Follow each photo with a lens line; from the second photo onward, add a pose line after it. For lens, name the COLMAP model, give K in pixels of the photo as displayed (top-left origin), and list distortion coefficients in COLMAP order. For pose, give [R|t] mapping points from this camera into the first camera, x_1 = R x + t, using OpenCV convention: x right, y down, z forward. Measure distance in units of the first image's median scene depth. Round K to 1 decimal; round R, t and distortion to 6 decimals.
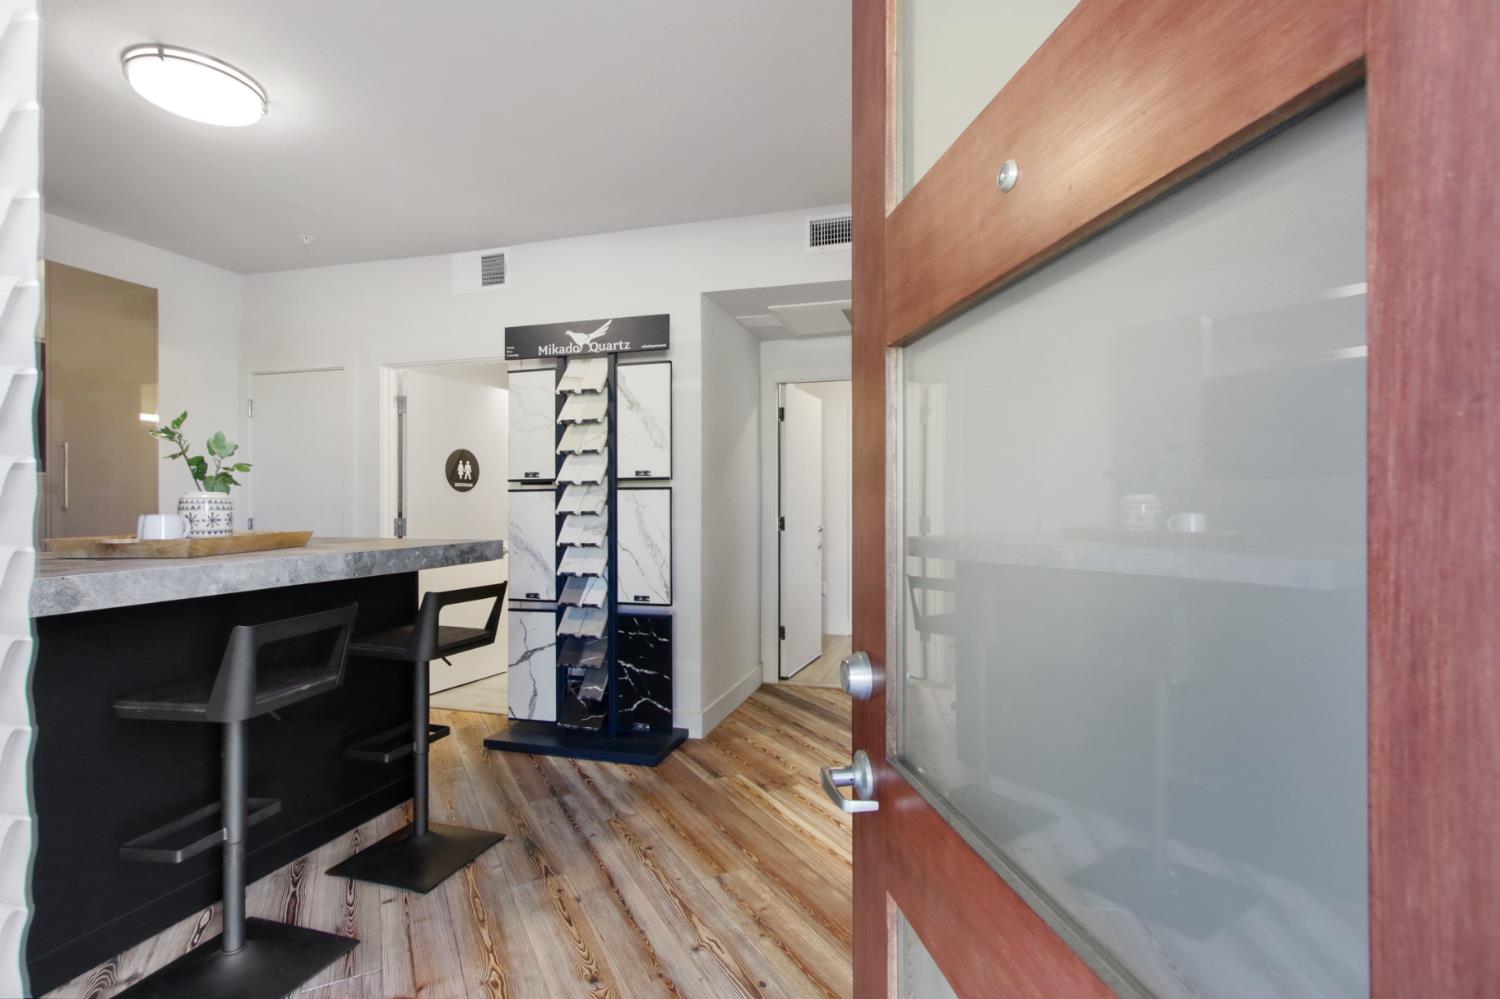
lens RADIAL K [[695.3, 0, 750.0], [0, 695.3, 499.5], [0, 0, 1]] dist [0.001088, 0.000178]
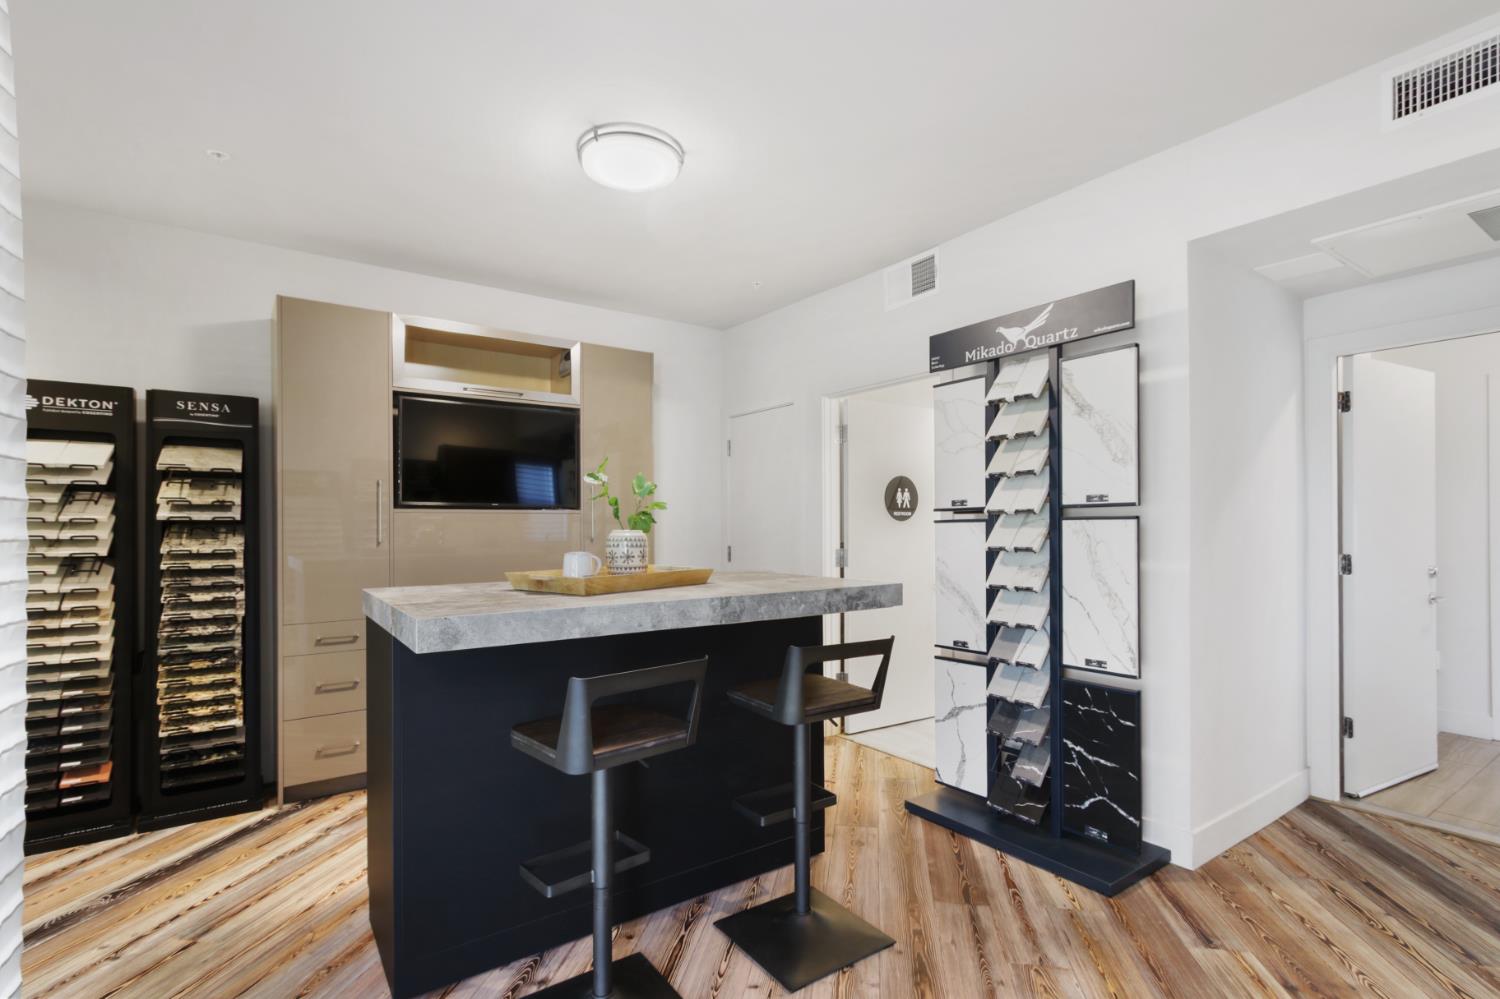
lens RADIAL K [[710.7, 0, 752.0], [0, 710.7, 522.6], [0, 0, 1]] dist [-0.003595, 0.004617]
pose [[0.786713, -0.005262, -0.617297, 0.027855], [0.005896, 0.999982, -0.001009, -0.012417], [0.617291, -0.002846, 0.786730, 0.161117]]
